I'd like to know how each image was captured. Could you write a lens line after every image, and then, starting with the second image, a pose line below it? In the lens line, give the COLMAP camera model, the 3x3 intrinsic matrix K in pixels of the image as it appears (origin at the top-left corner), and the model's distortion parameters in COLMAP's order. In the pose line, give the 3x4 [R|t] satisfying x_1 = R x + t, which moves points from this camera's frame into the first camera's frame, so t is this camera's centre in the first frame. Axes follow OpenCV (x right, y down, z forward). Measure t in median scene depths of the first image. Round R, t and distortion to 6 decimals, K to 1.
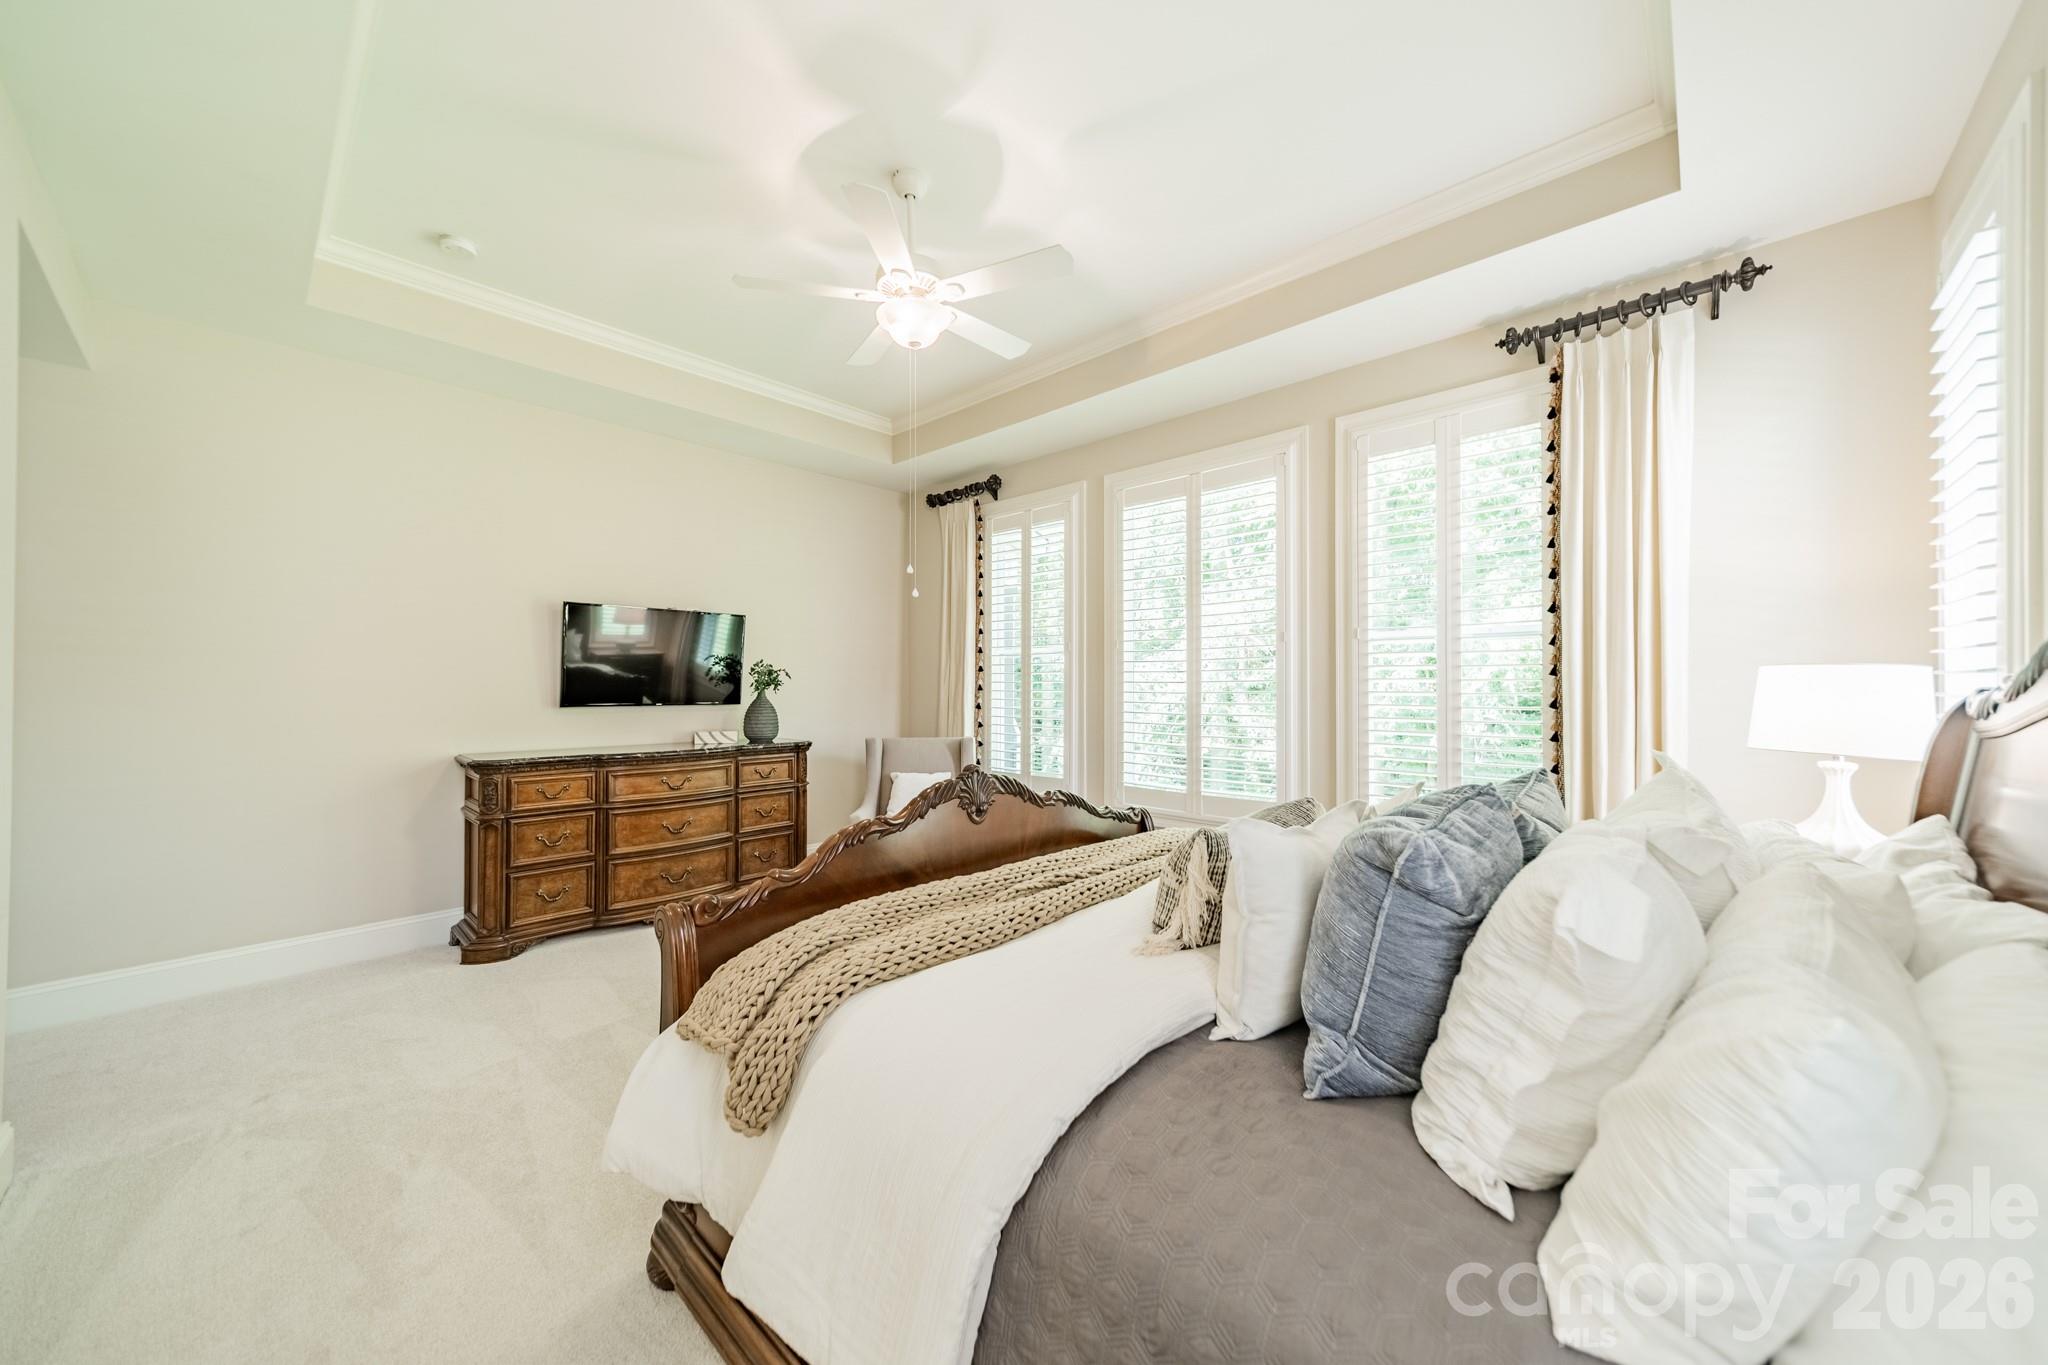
lens RADIAL K [[725.2, 0, 1025.7], [0, 725.2, 690.0], [0, 0, 1]] dist [0.008654, -0.000100]
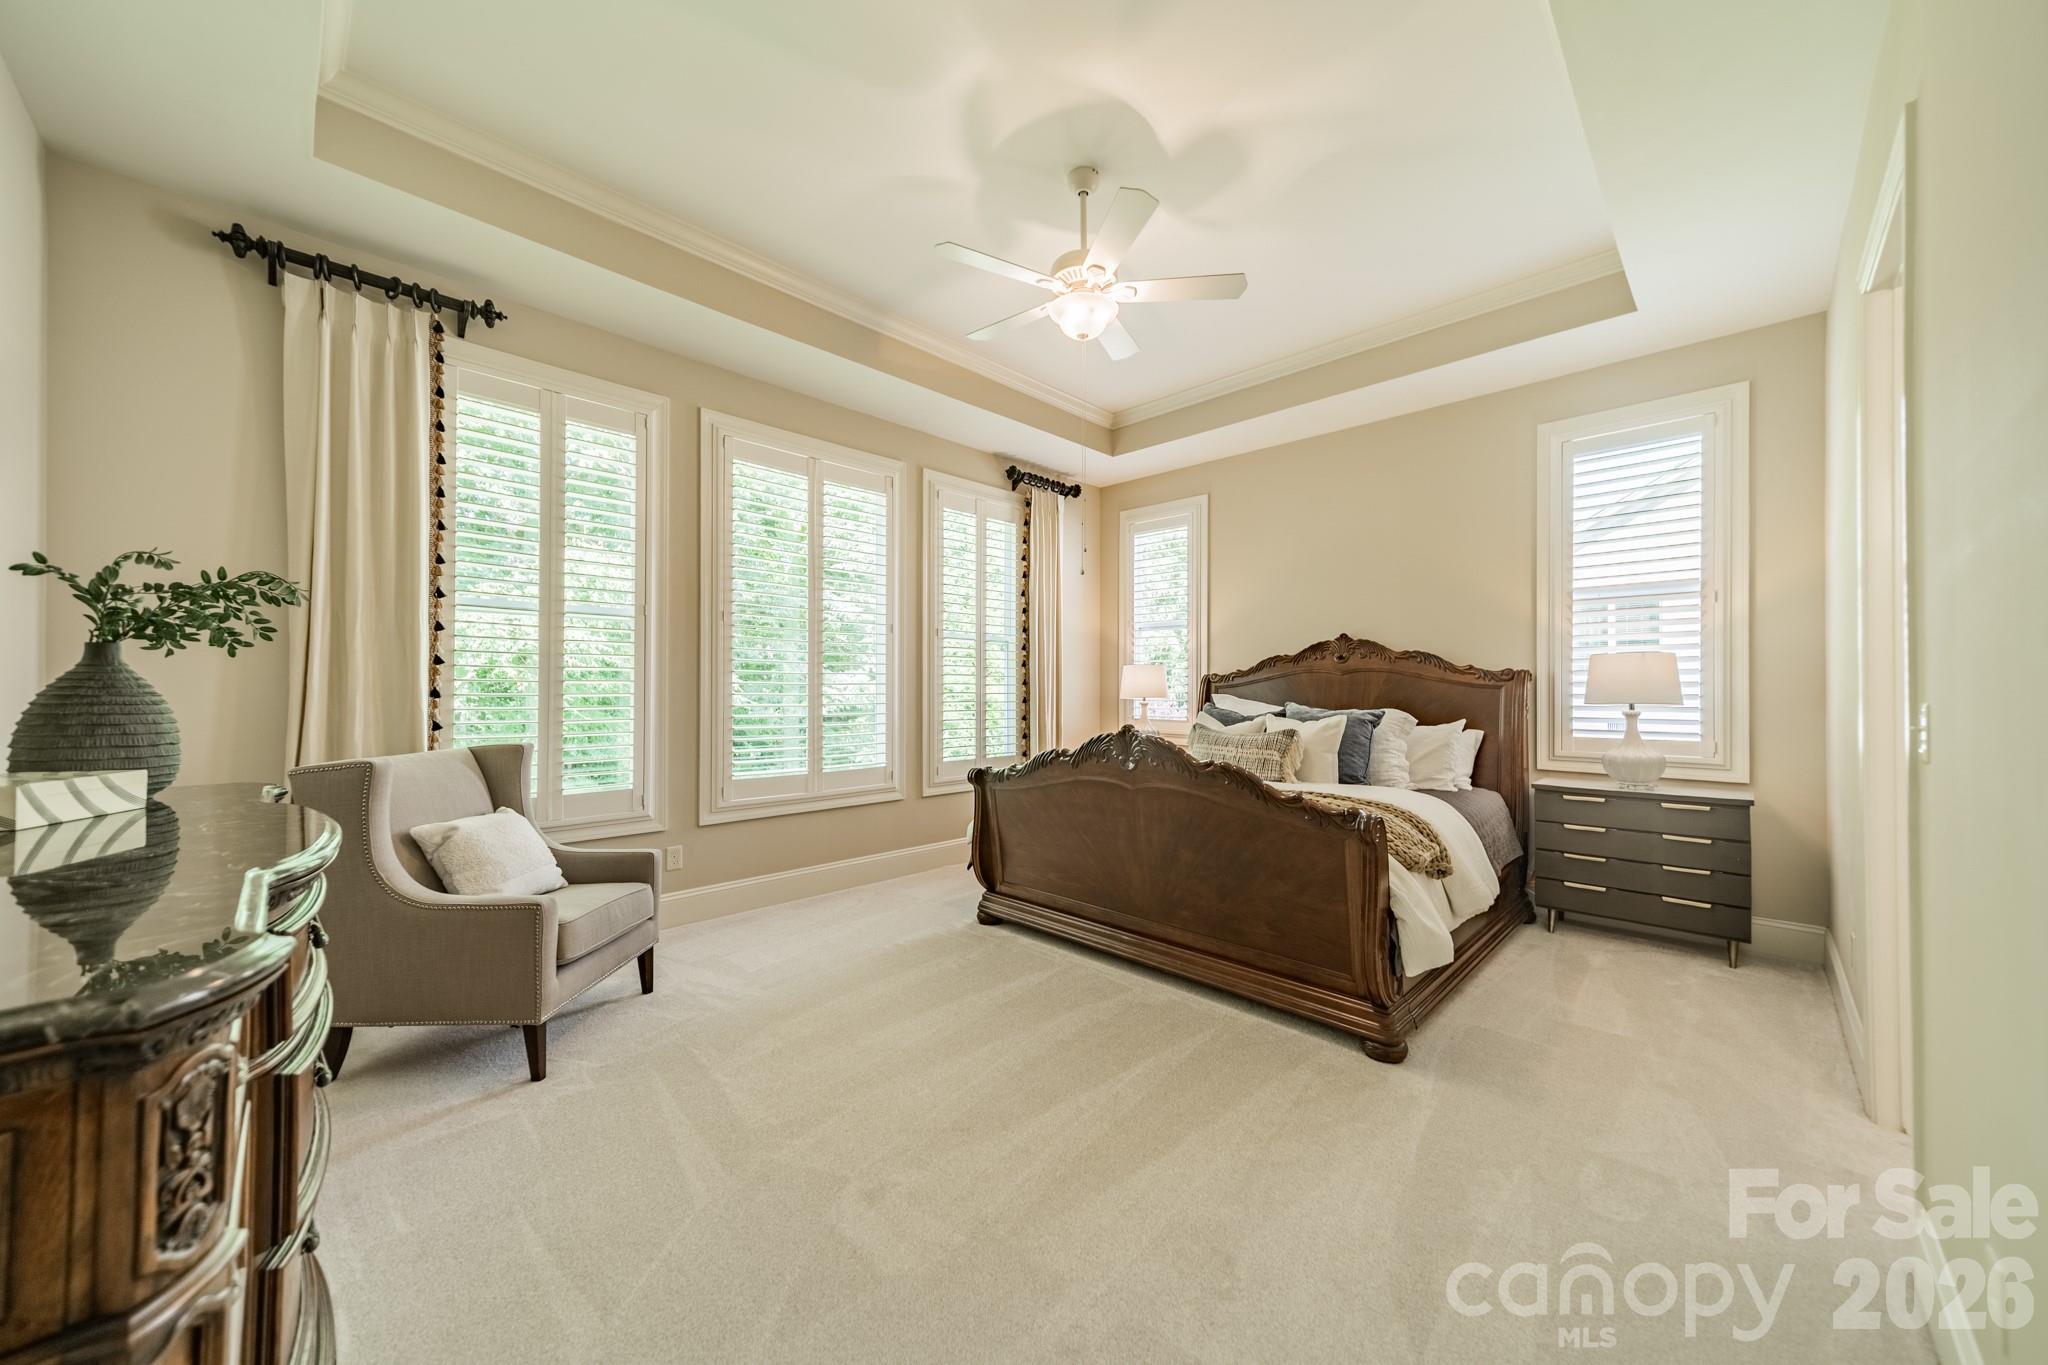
lens RADIAL K [[725.2, 0, 1026.5], [0, 725.2, 678.8], [0, 0, 1]] dist [0.008654, -0.000100]
pose [[0.019944, 0.003033, 0.999796, -0.820927], [-0.009476, 0.999951, -0.002845, 0.011912], [-0.999756, -0.009417, 0.019972, 0.720519]]
